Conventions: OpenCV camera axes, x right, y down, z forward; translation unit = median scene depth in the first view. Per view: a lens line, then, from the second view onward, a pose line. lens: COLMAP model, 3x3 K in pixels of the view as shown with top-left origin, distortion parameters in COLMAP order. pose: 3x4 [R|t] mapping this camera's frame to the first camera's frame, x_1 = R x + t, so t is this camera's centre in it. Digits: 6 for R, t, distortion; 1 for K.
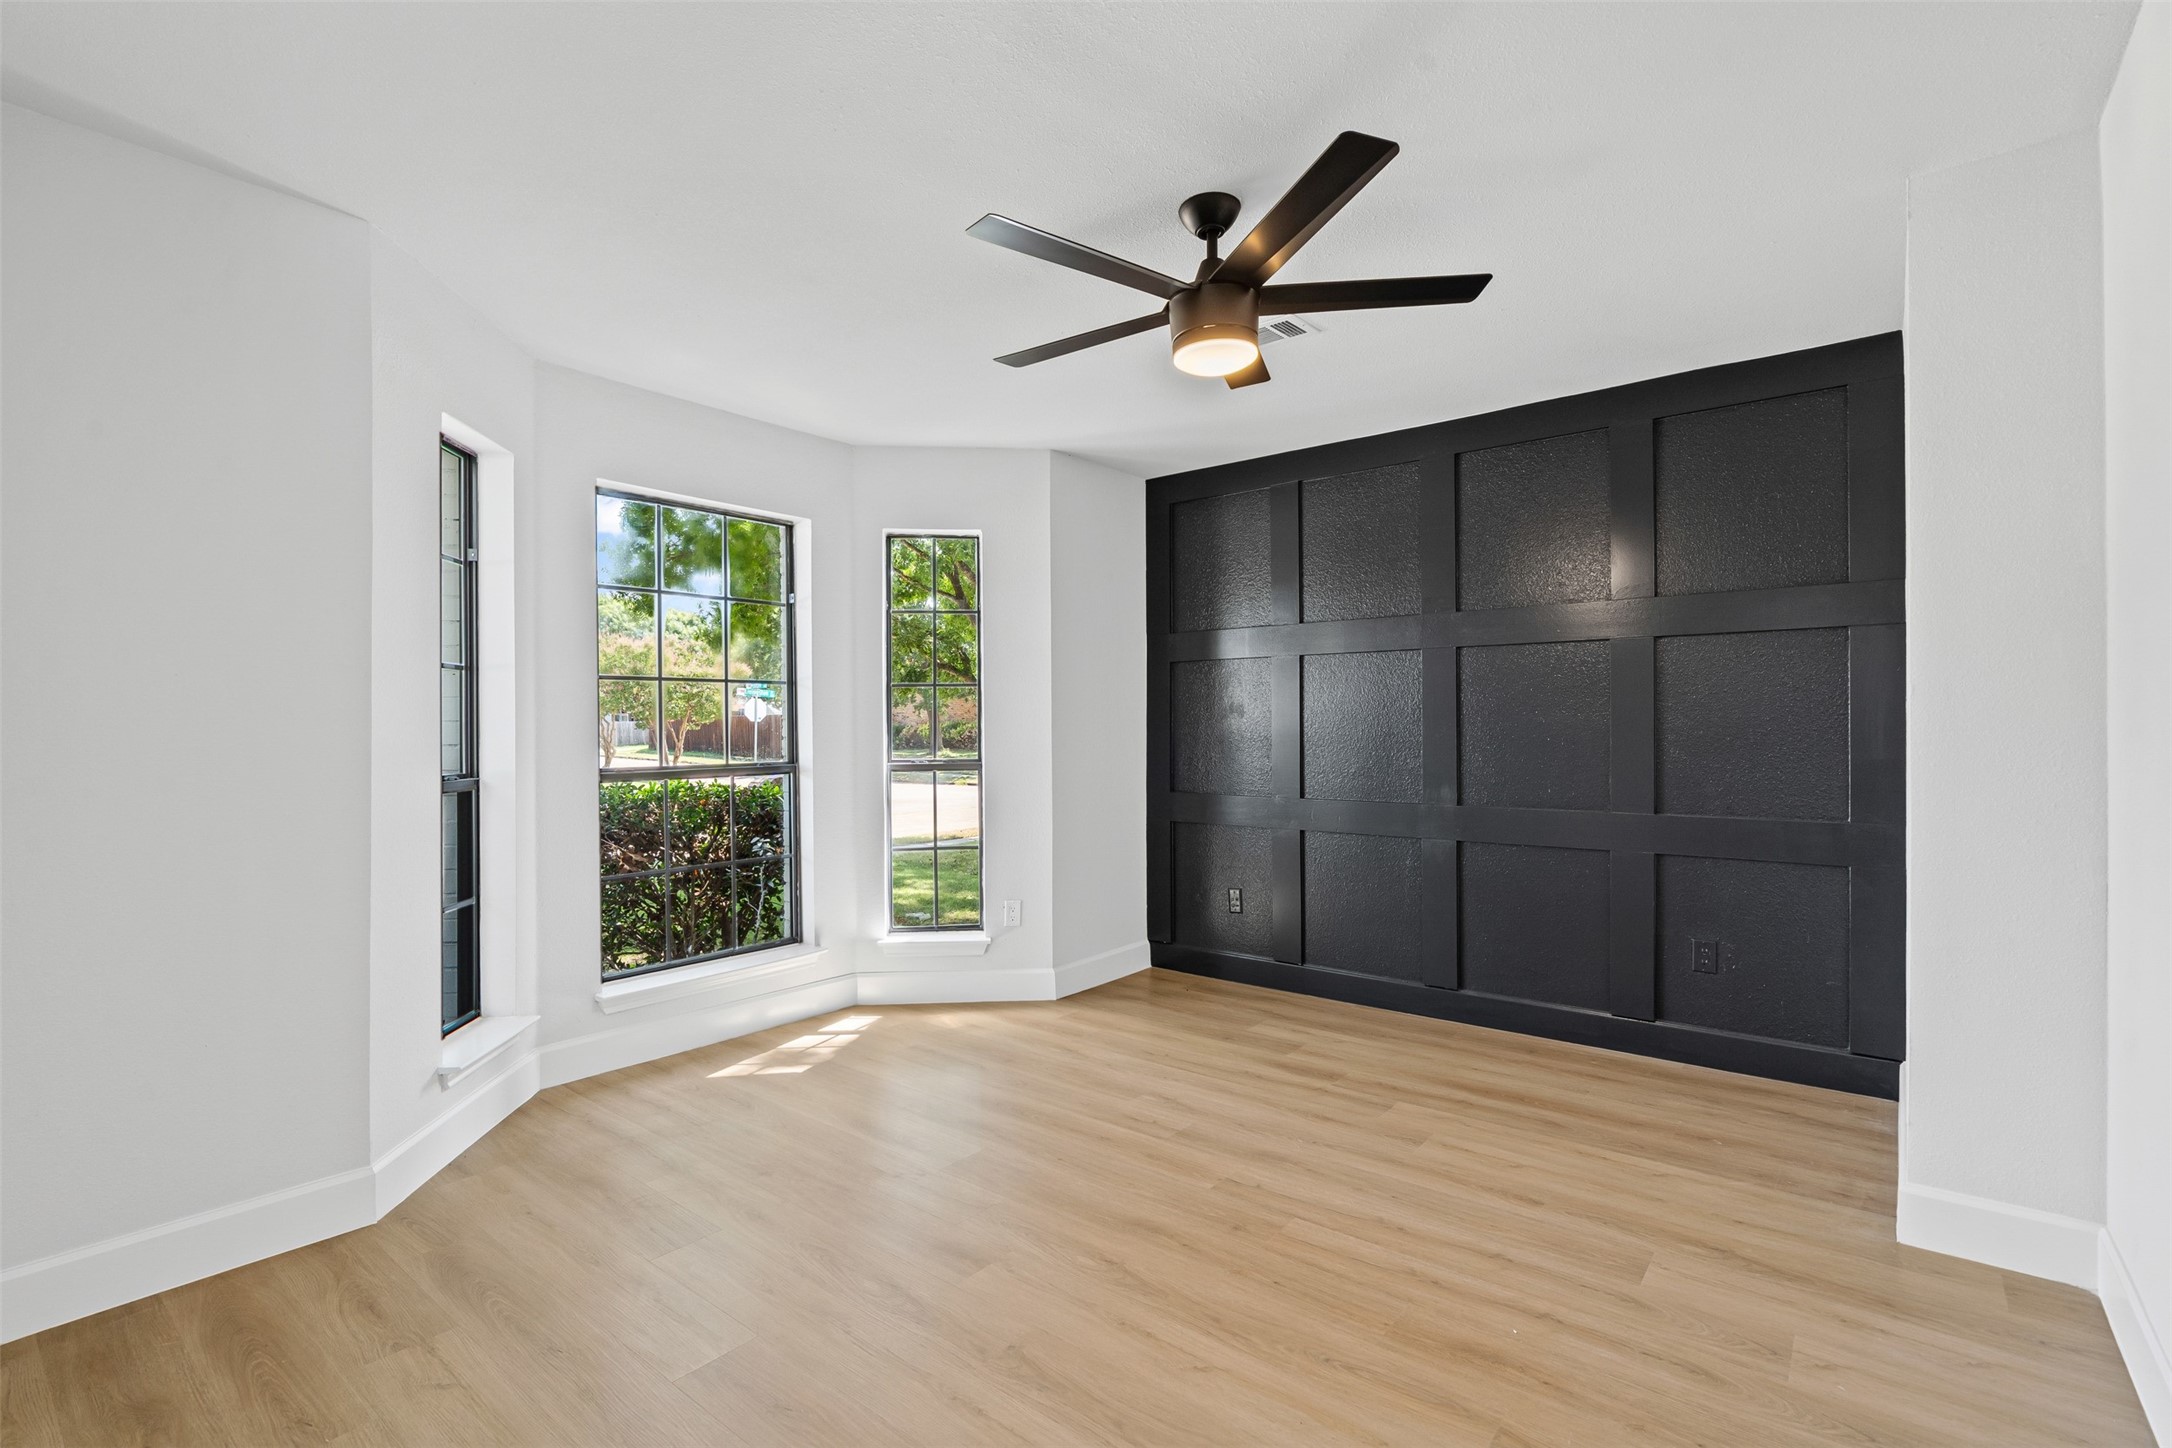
lens RADIAL K [[994.1, 0, 1068.2], [0, 994.1, 737.2], [0, 0, 1]] dist [0.001195, 0.001122]
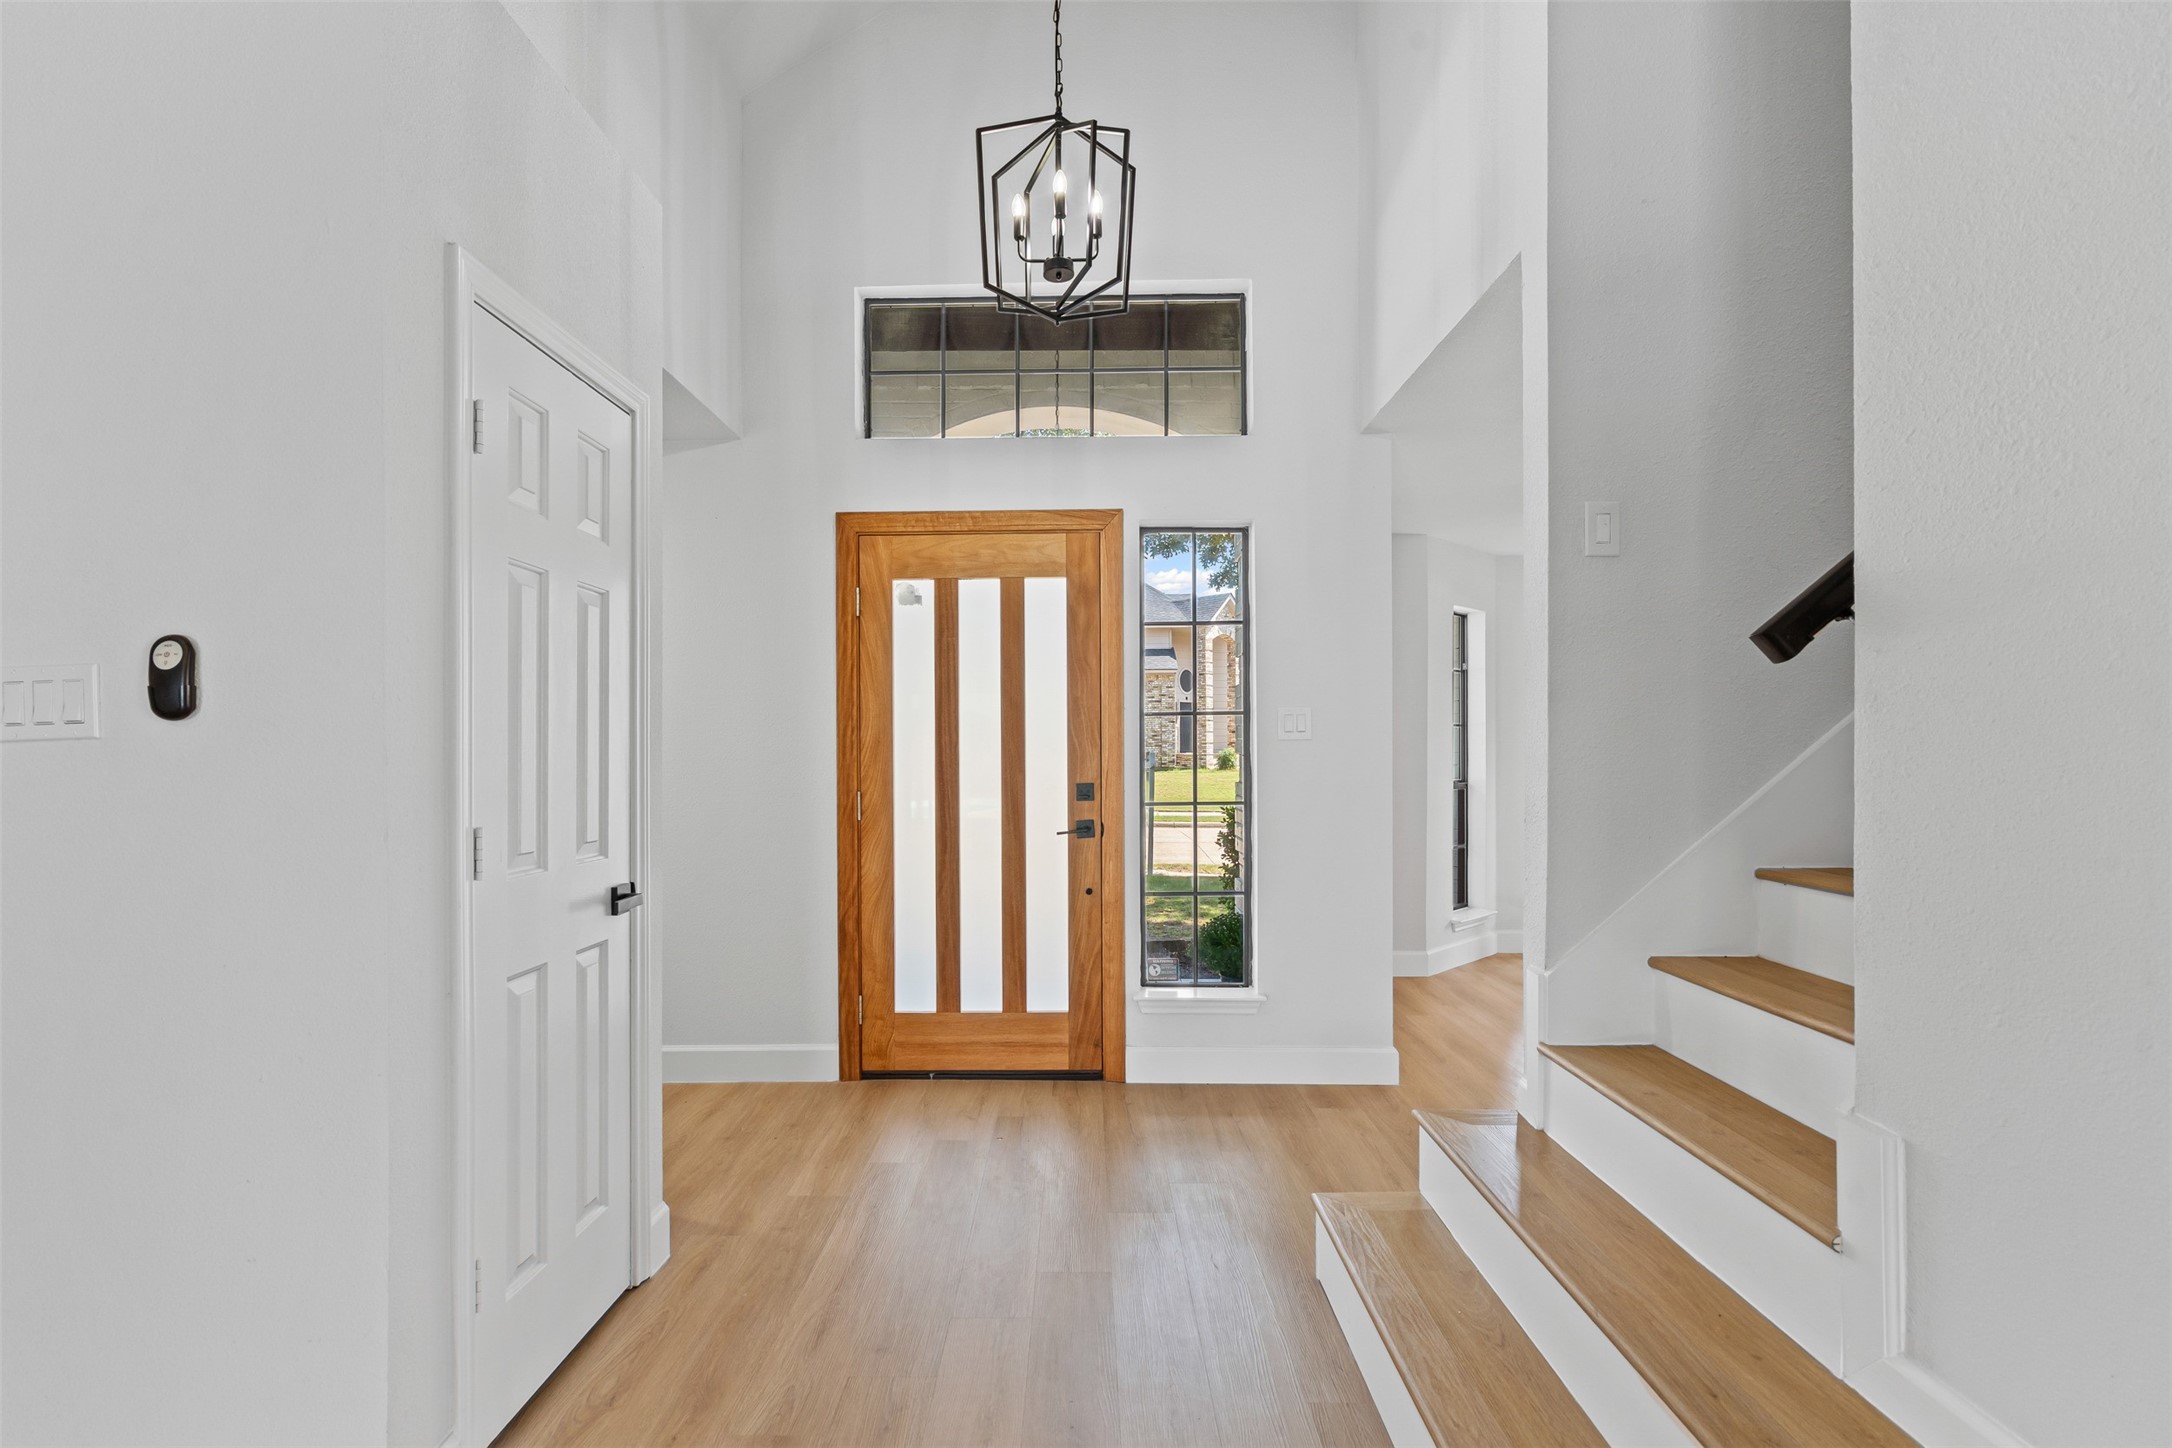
lens RADIAL K [[994.1, 0, 1068.2], [0, 994.1, 737.2], [0, 0, 1]] dist [0.001195, 0.001122]
pose [[0.621675, -0.002327, -0.783272, 0.387639], [-0.006326, 0.999948, -0.007992, -0.023684], [0.783250, 0.009923, 0.621628, -0.716558]]
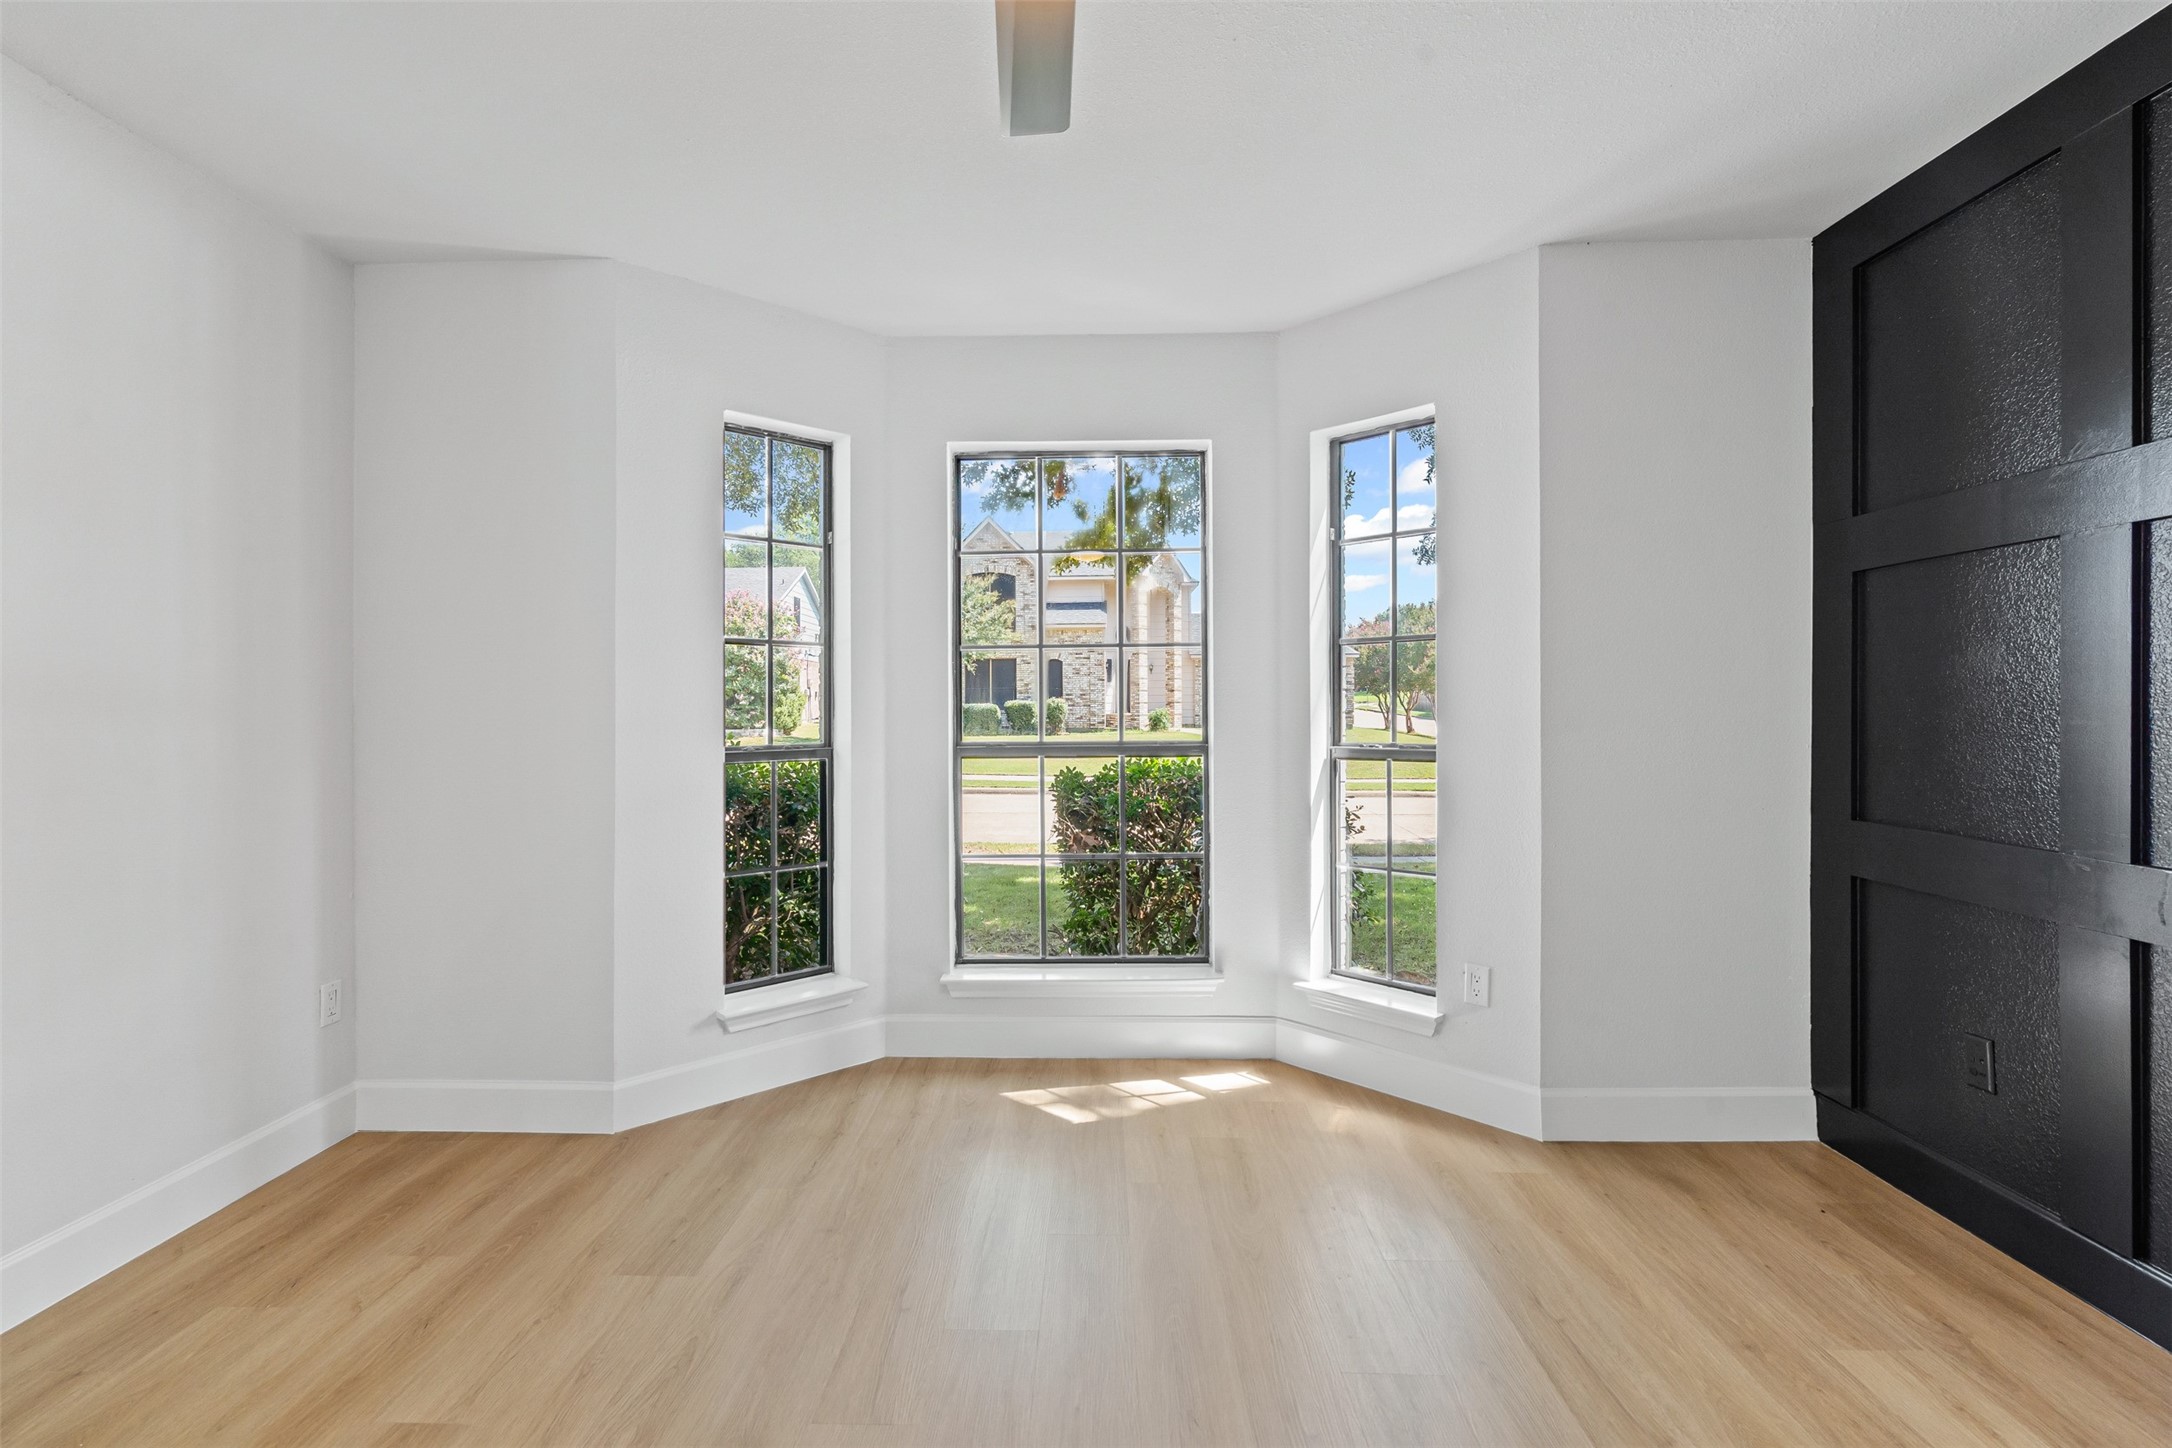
lens RADIAL K [[1011.8, 0, 1042.2], [0, 1011.8, 713.0], [0, 0, 1]] dist [0.008940, 0.000902]
pose [[0.614915, 0.007018, -0.788562, 0.357138], [-0.003460, 0.999975, 0.006202, -0.003724], [0.788586, -0.001085, 0.614923, 0.456897]]
